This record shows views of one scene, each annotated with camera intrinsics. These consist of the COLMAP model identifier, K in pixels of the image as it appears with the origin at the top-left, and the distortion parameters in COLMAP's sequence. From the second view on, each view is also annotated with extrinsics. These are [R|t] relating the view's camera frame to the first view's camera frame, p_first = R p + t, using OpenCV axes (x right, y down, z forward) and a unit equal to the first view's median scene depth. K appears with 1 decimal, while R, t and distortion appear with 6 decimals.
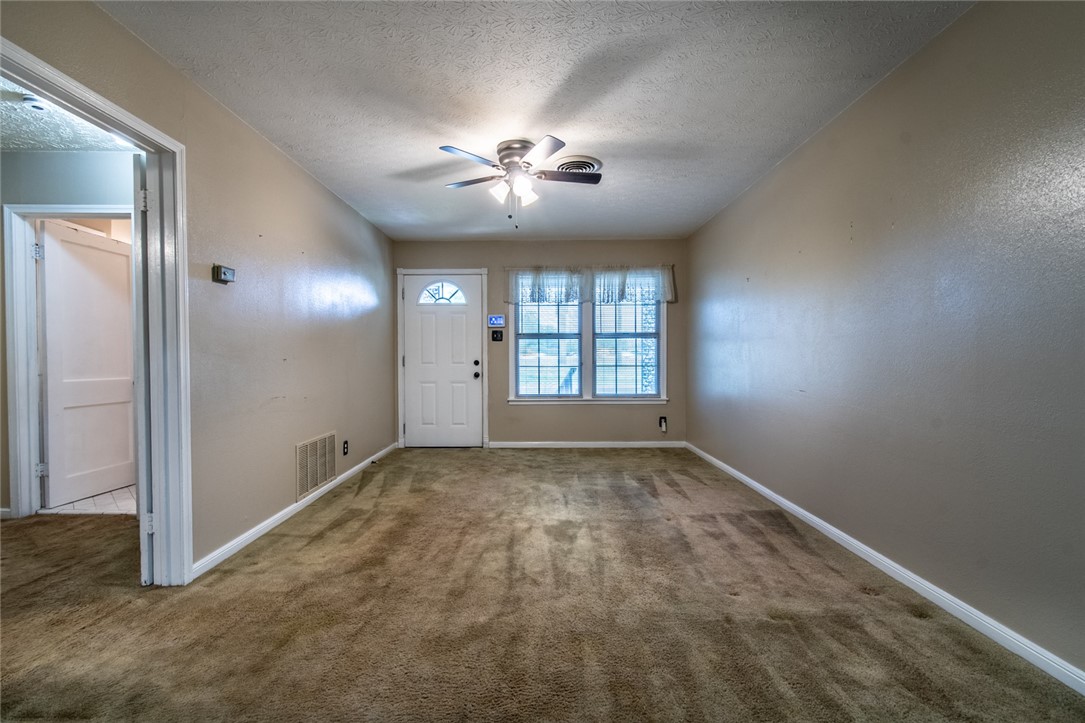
lens RADIAL K [[479.8, 0, 537.0], [0, 479.8, 358.0], [0, 0, 1]] dist [-0.000060, -0.000088]
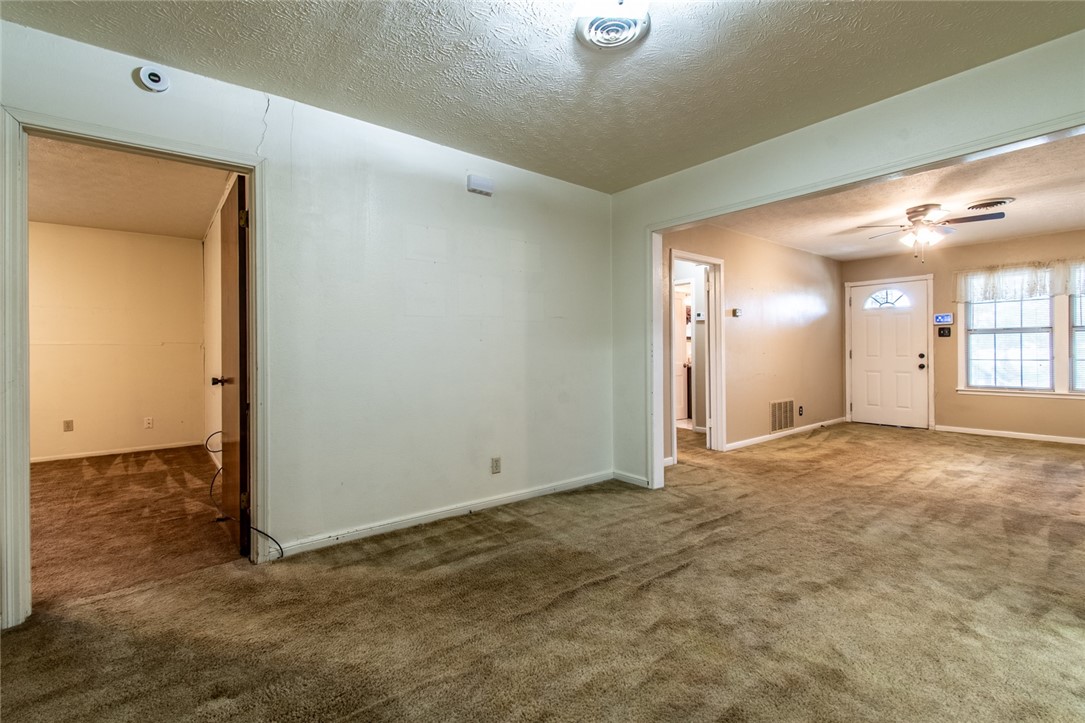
lens RADIAL K [[479.8, 0, 537.0], [0, 479.8, 358.0], [0, 0, 1]] dist [-0.000060, -0.000088]
pose [[0.622677, 0.007268, -0.782445, 0.207062], [0.003832, 0.999917, 0.012338, -0.002879], [0.782469, -0.010681, 0.622598, -0.462055]]
